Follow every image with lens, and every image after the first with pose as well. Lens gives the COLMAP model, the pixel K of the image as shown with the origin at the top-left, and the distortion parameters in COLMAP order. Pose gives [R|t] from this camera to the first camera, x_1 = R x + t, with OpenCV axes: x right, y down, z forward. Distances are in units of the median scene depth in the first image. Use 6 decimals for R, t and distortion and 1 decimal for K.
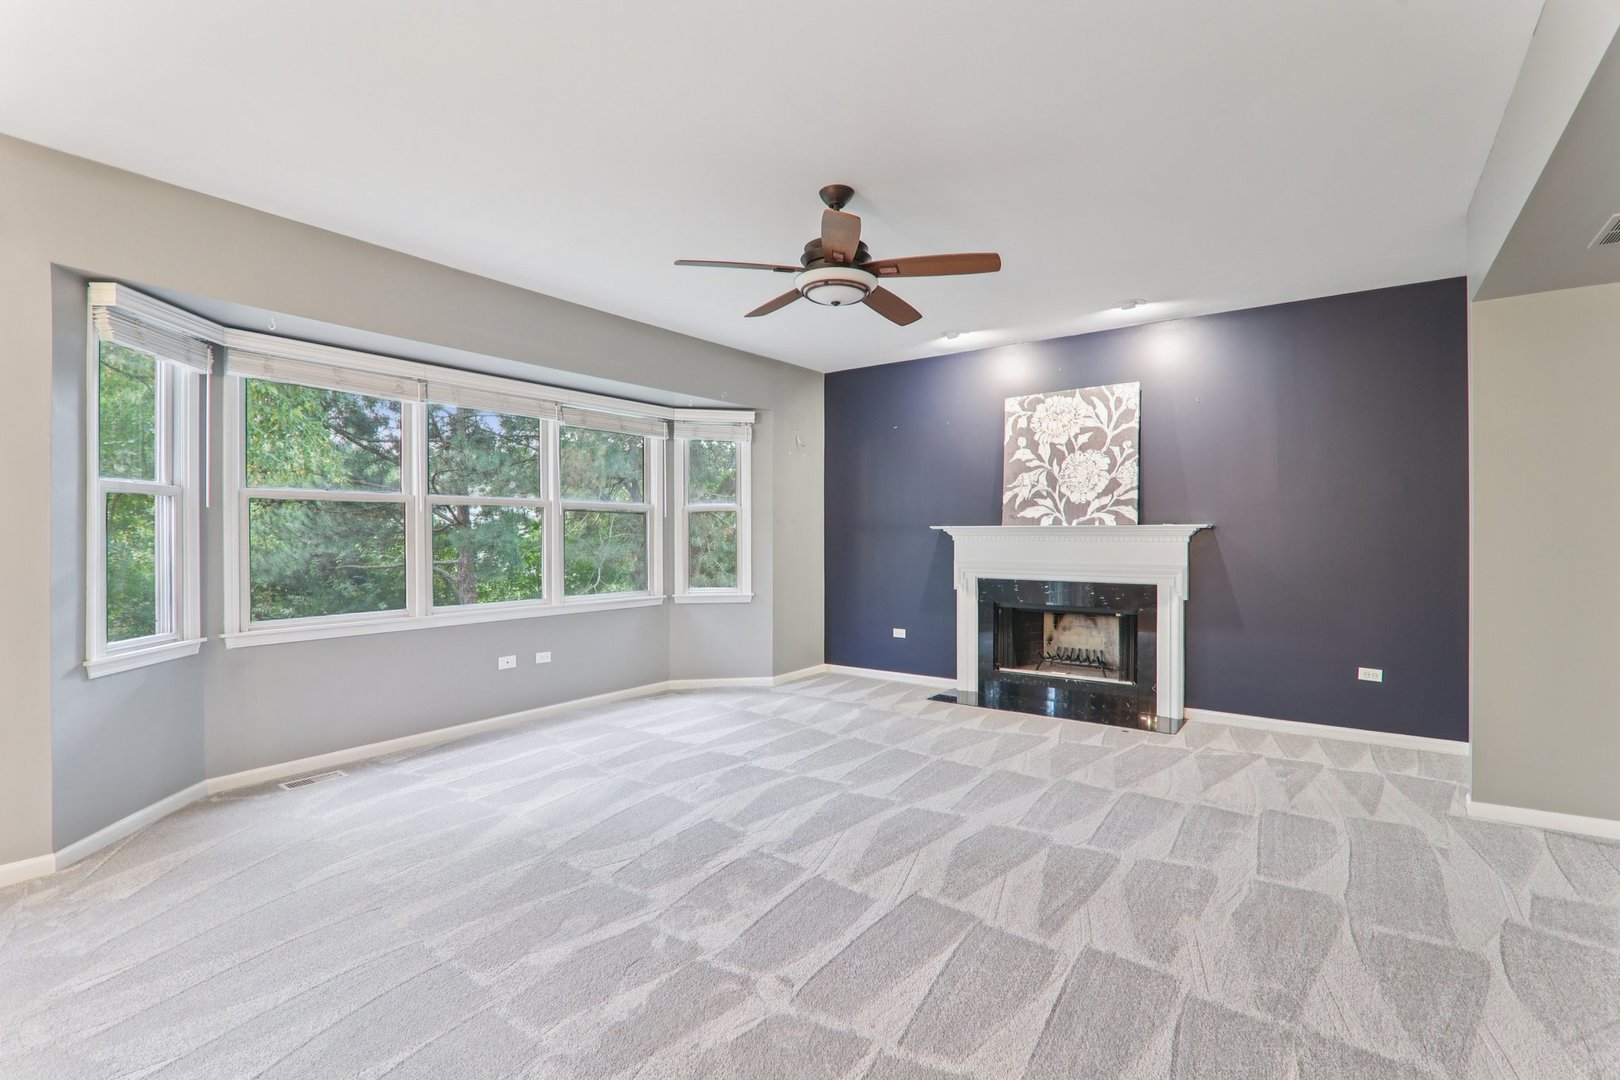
lens RADIAL K [[749.8, 0, 816.2], [0, 749.8, 536.4], [0, 0, 1]] dist [-0.014470, -0.000010]
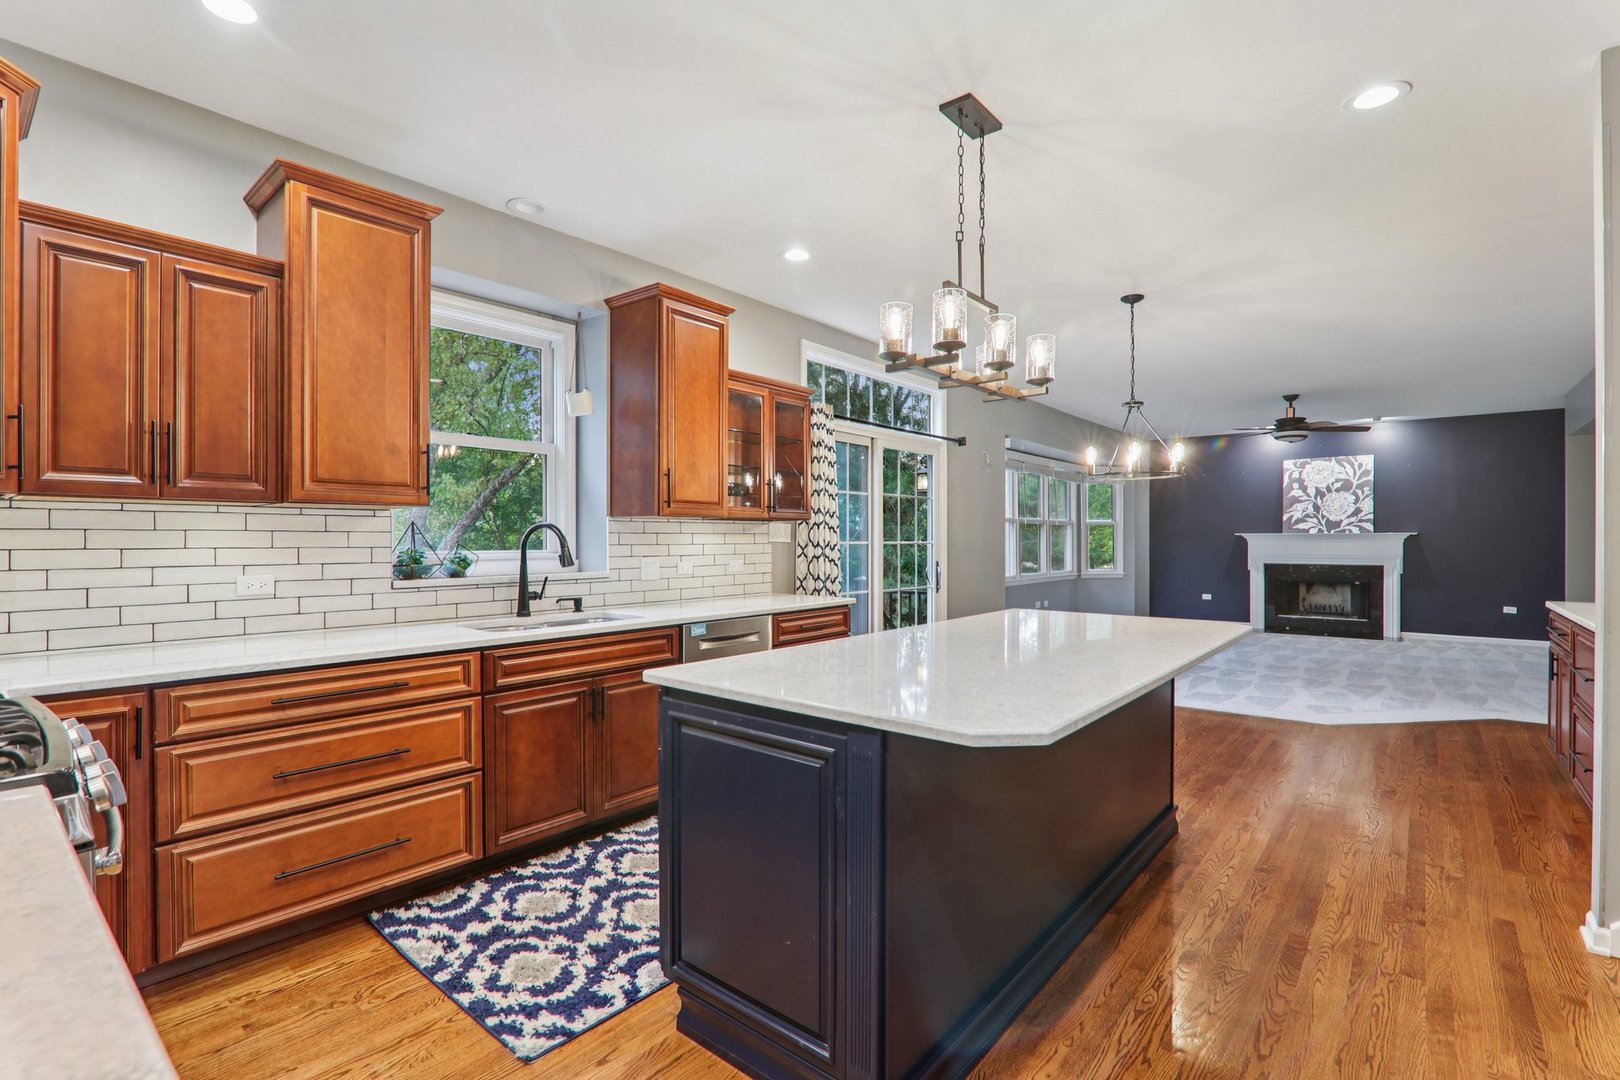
lens RADIAL K [[749.8, 0, 810.1], [0, 749.8, 543.1], [0, 0, 1]] dist [-0.014470, -0.000010]
pose [[0.997587, 0.003018, -0.069362, -0.783673], [-0.002726, 0.999987, 0.004309, 0.004895], [0.069374, -0.004110, 0.997582, -0.875092]]
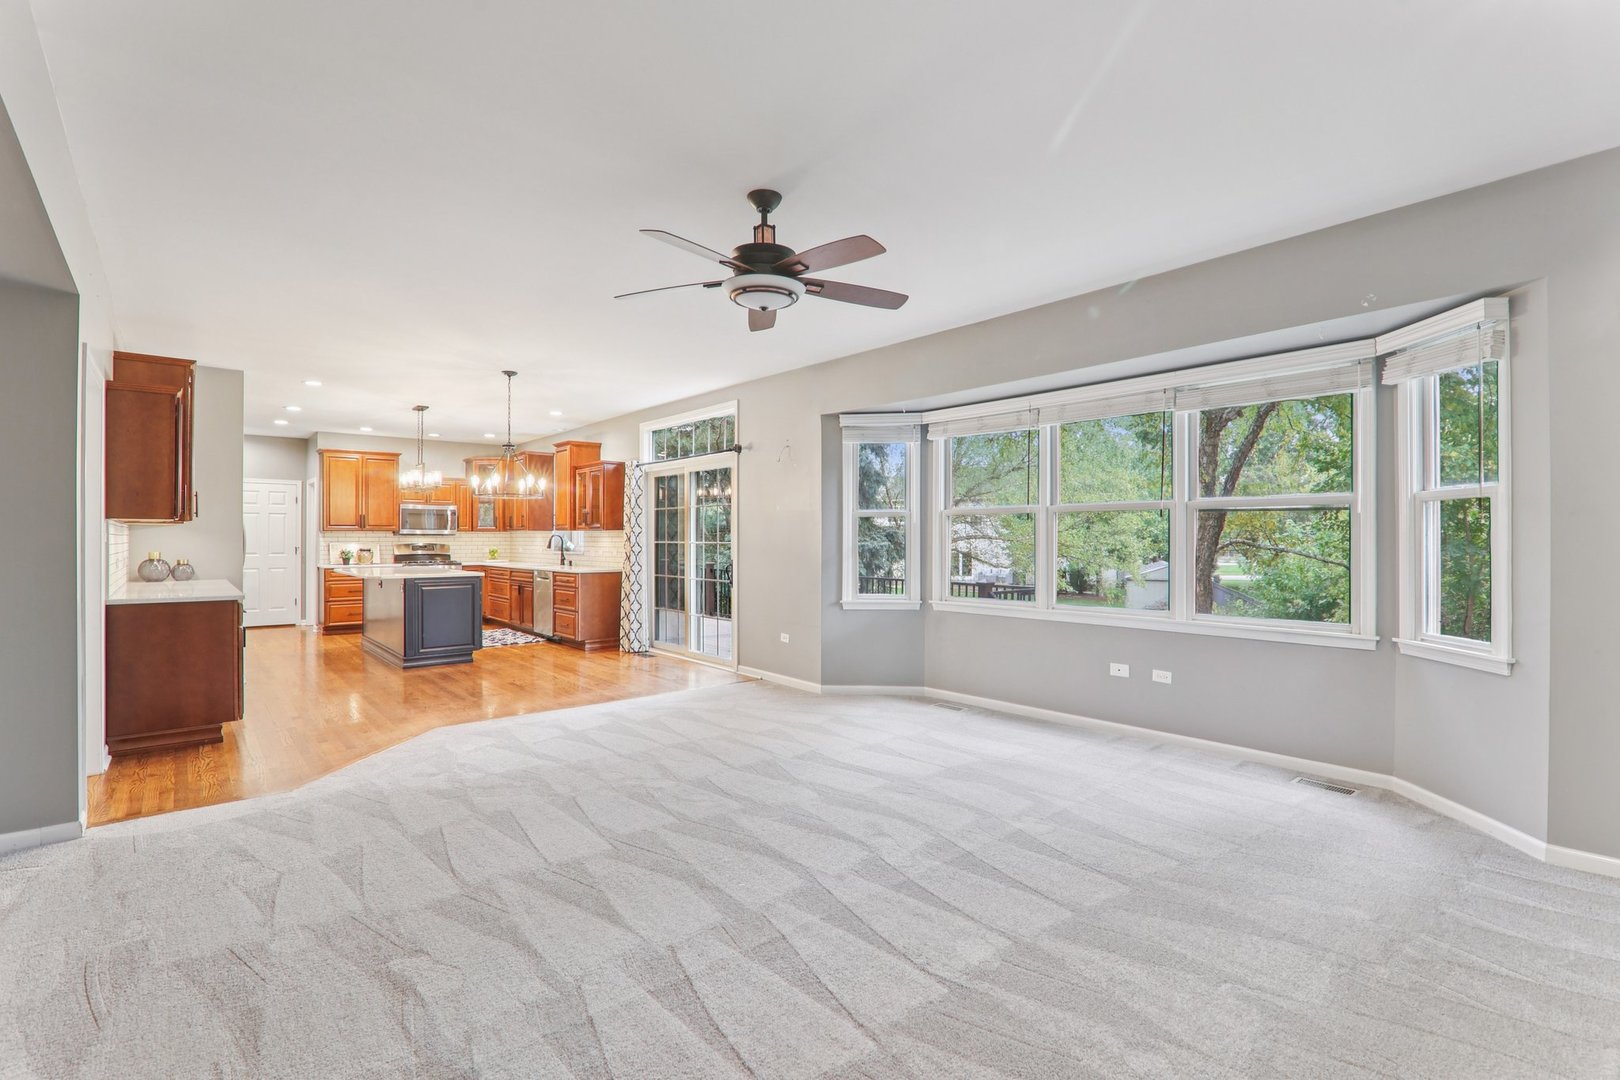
lens RADIAL K [[749.8, 0, 811.3], [0, 749.8, 542.3], [0, 0, 1]] dist [-0.014470, -0.000010]
pose [[-0.234266, 0.012509, -0.972092, 0.564796], [0.001385, 0.999920, 0.012533, -0.010662], [0.972172, 0.001589, -0.234265, 0.746607]]
